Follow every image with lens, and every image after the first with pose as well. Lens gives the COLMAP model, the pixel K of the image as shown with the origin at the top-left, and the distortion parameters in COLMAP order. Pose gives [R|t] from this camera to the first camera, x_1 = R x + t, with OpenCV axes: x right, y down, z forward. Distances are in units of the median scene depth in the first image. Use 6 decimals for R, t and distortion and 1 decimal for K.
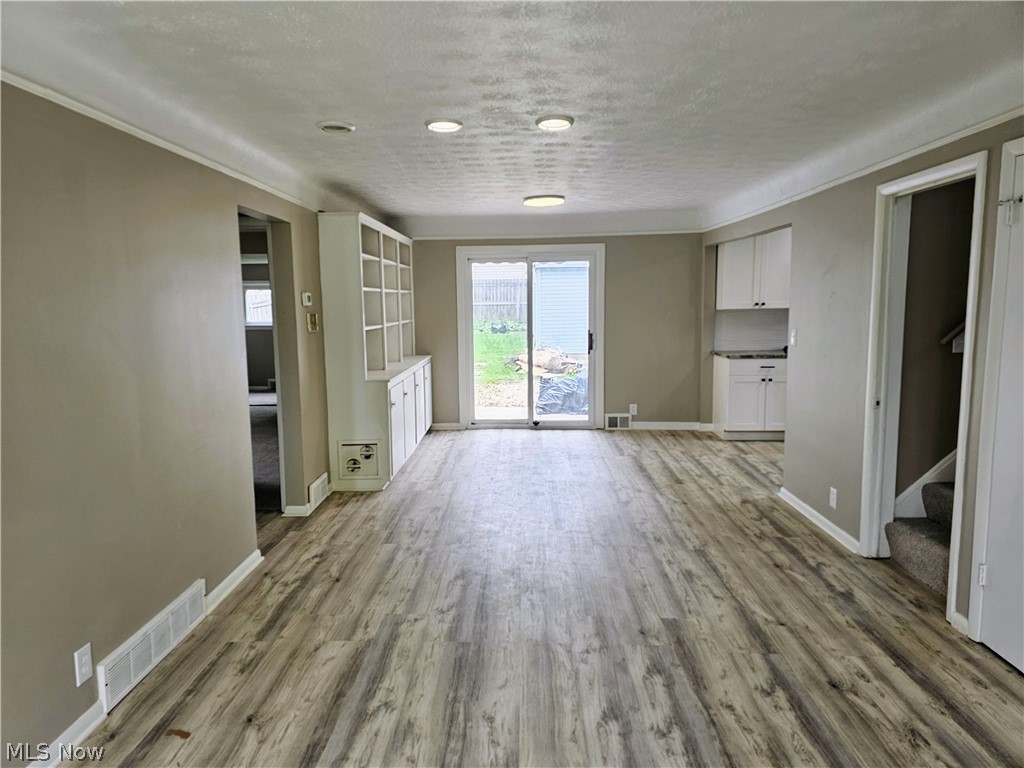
lens RADIAL K [[687.6, 0, 491.7], [0, 687.6, 376.5], [0, 0, 1]] dist [0.080436, -0.073199]
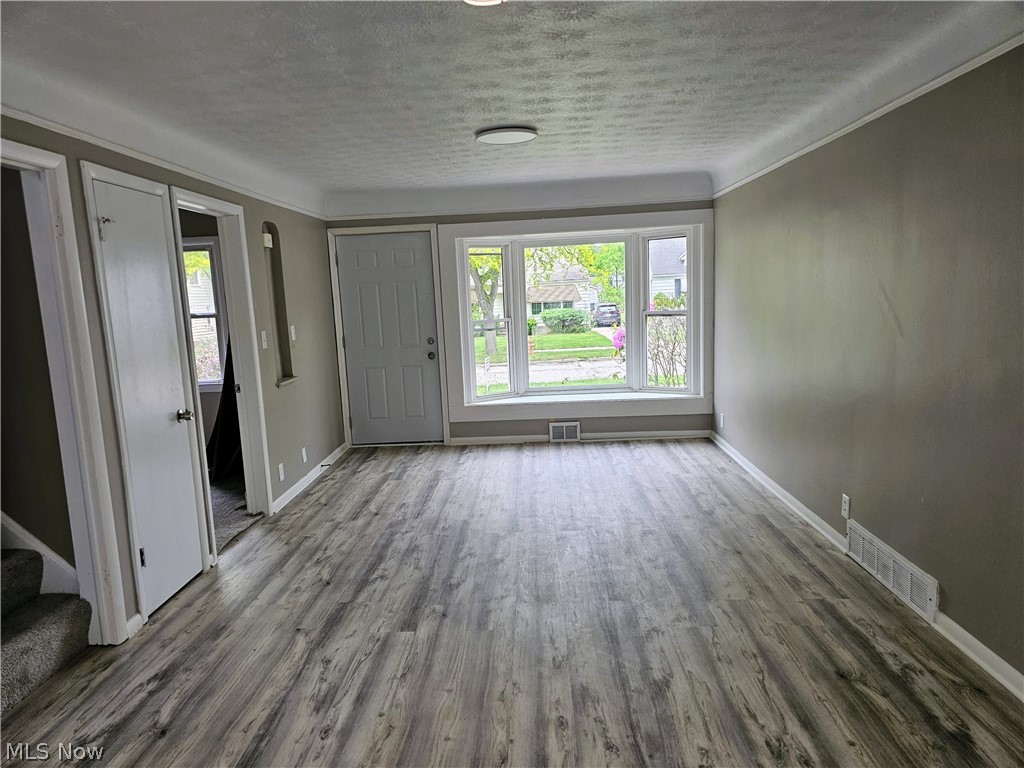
lens RADIAL K [[687.6, 0, 491.3], [0, 687.6, 389.7], [0, 0, 1]] dist [0.080436, -0.073199]
pose [[-0.998062, 0.058565, 0.021055, 0.083677], [0.061956, 0.966996, 0.247143, -0.157626], [-0.005886, 0.247968, -0.968750, 1.494753]]
